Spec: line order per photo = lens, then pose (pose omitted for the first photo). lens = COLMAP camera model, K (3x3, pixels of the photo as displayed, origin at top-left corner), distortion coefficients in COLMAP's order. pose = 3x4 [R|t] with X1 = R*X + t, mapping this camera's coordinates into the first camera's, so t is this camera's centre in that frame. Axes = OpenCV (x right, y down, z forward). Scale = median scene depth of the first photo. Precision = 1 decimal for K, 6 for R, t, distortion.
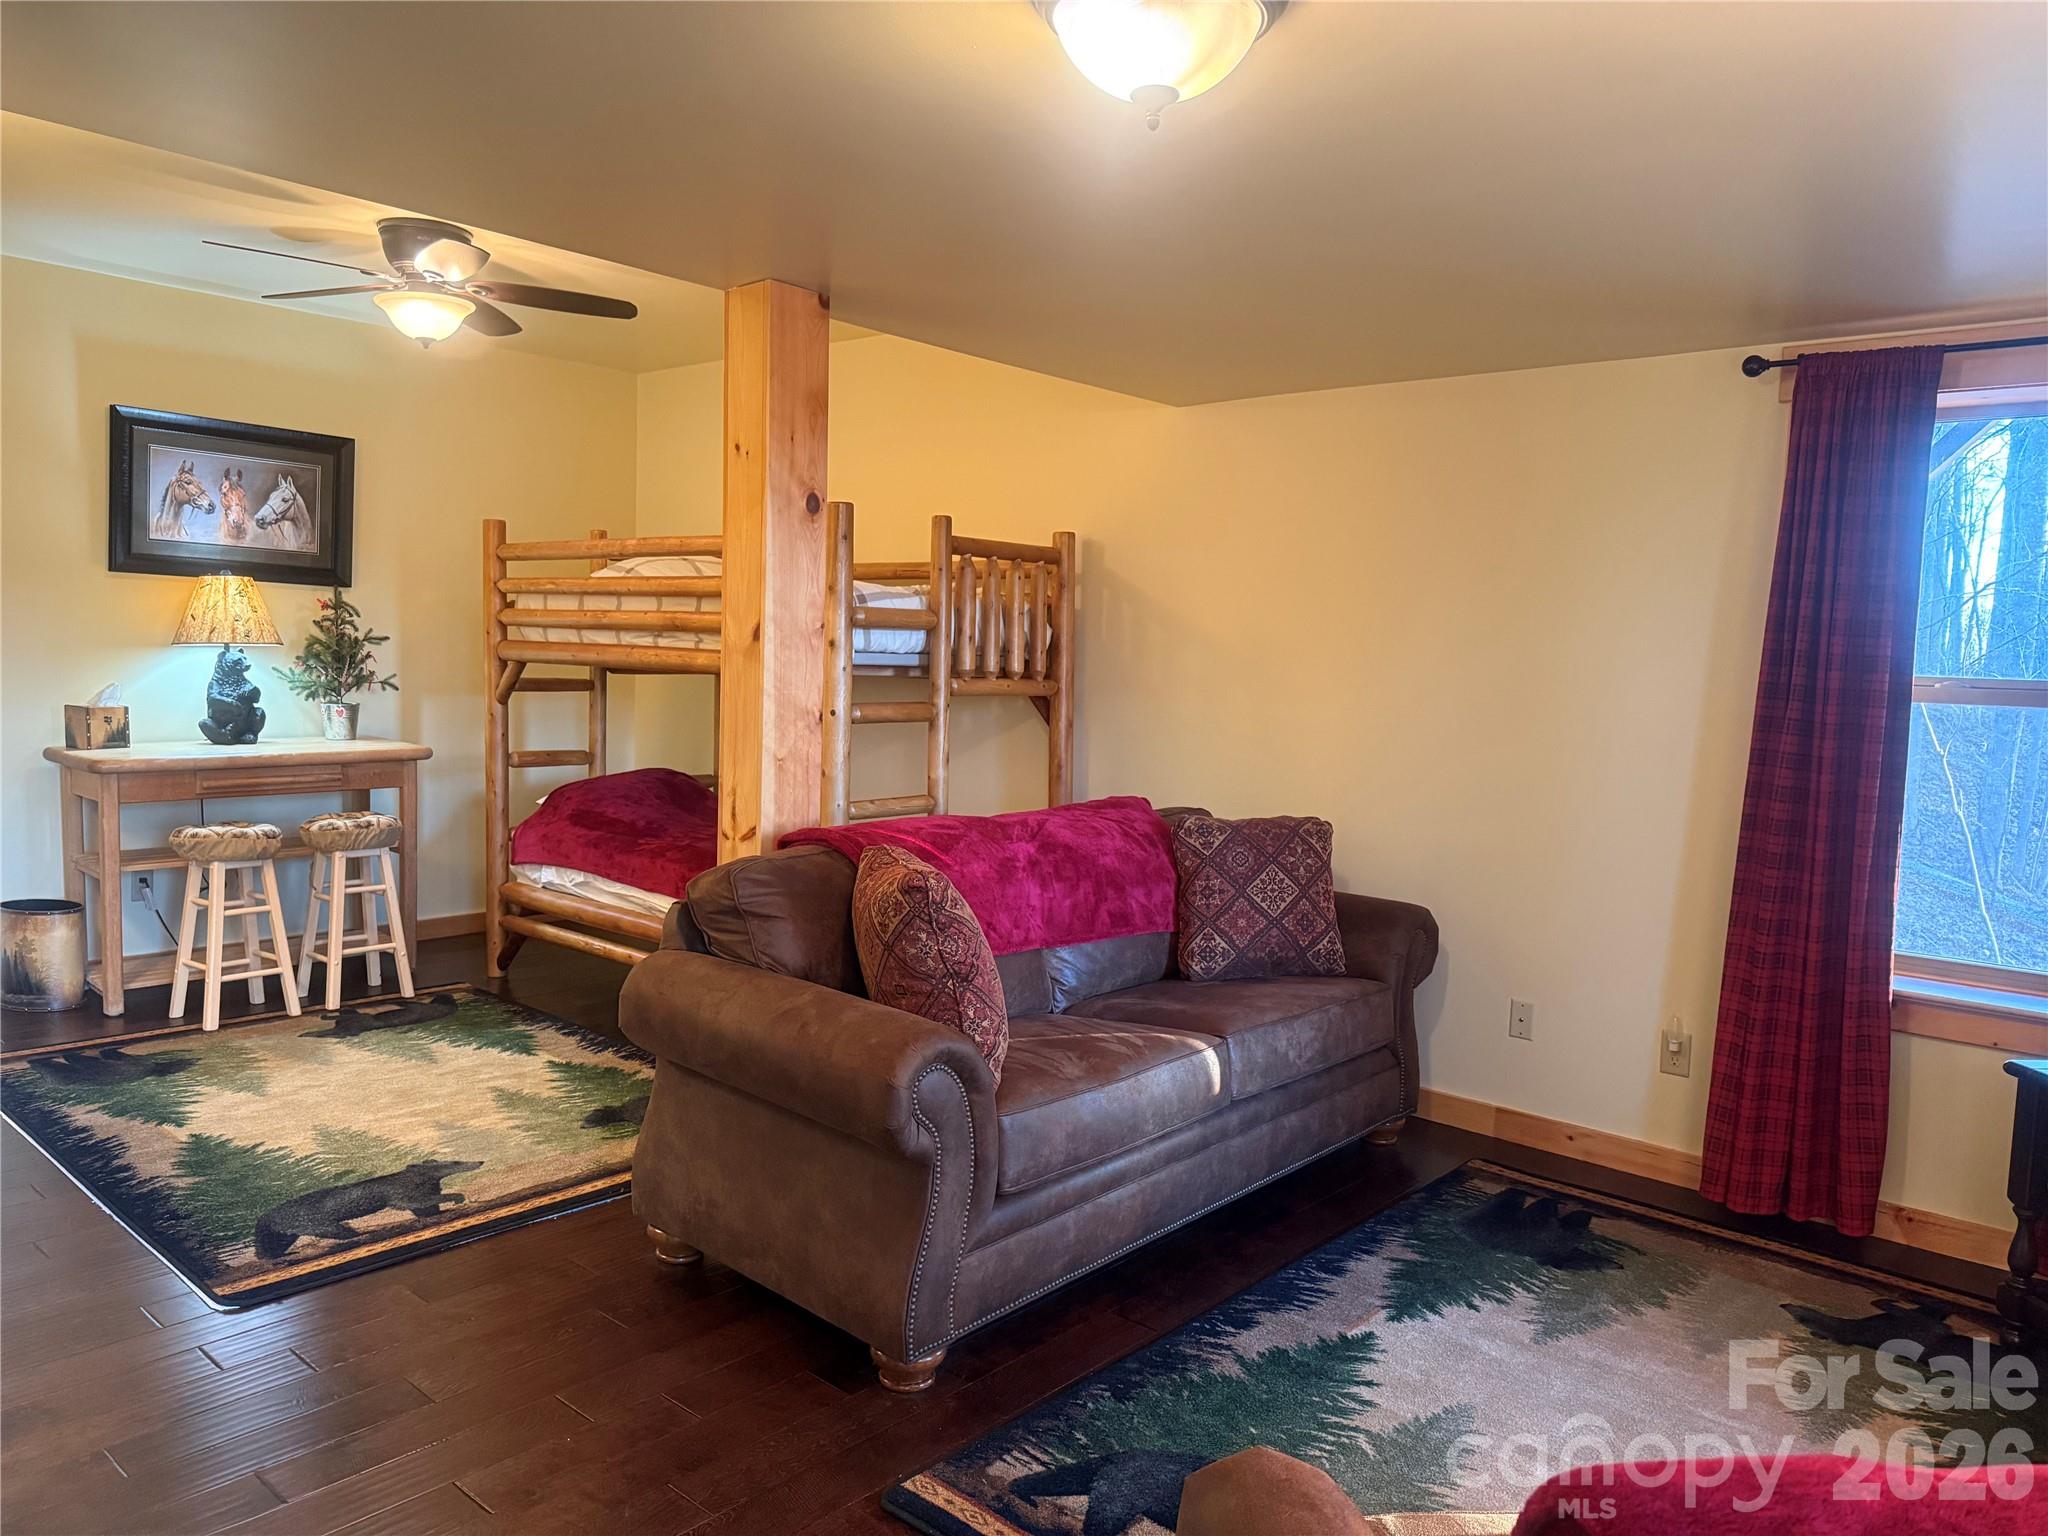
lens RADIAL K [[1410.3, 0, 1024.0], [0, 1410.3, 768.0], [0, 0, 1]] dist [0.002198, -0.060059]
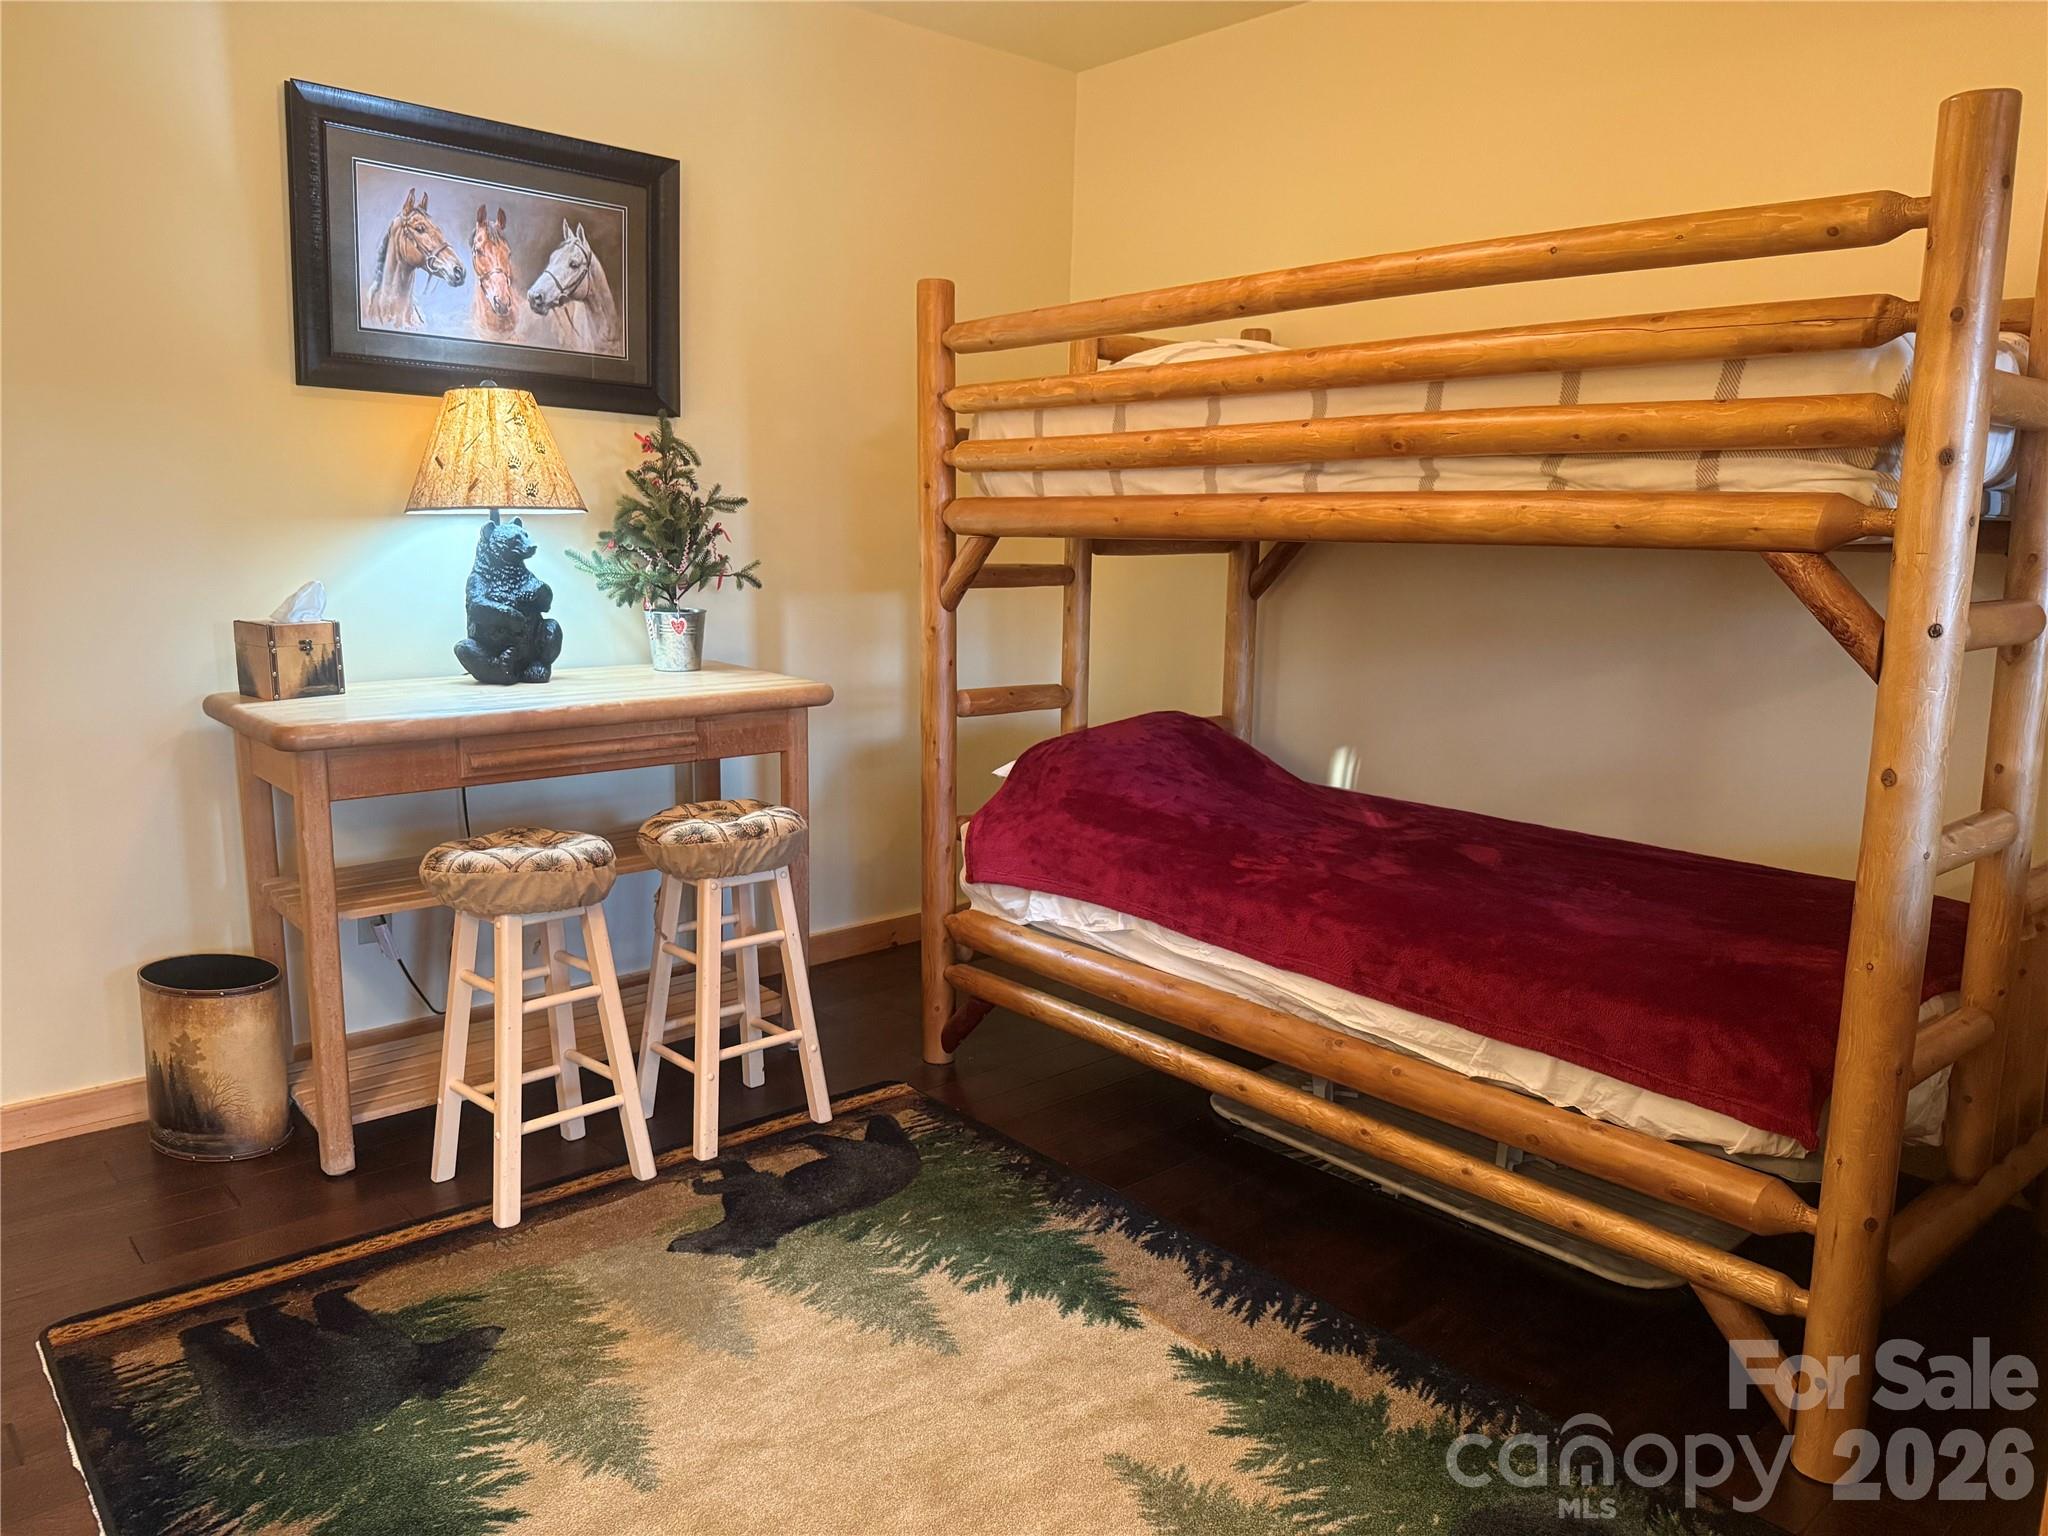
lens RADIAL K [[1469.2, 0, 1024.3], [0, 1469.2, 799.4], [0, 0, 1]] dist [0.099802, -0.266911]
pose [[0.988860, 0.007311, -0.148670, -0.263153], [0.006579, 0.995670, 0.092728, -0.025102], [0.148705, -0.092673, 0.984530, 0.422078]]
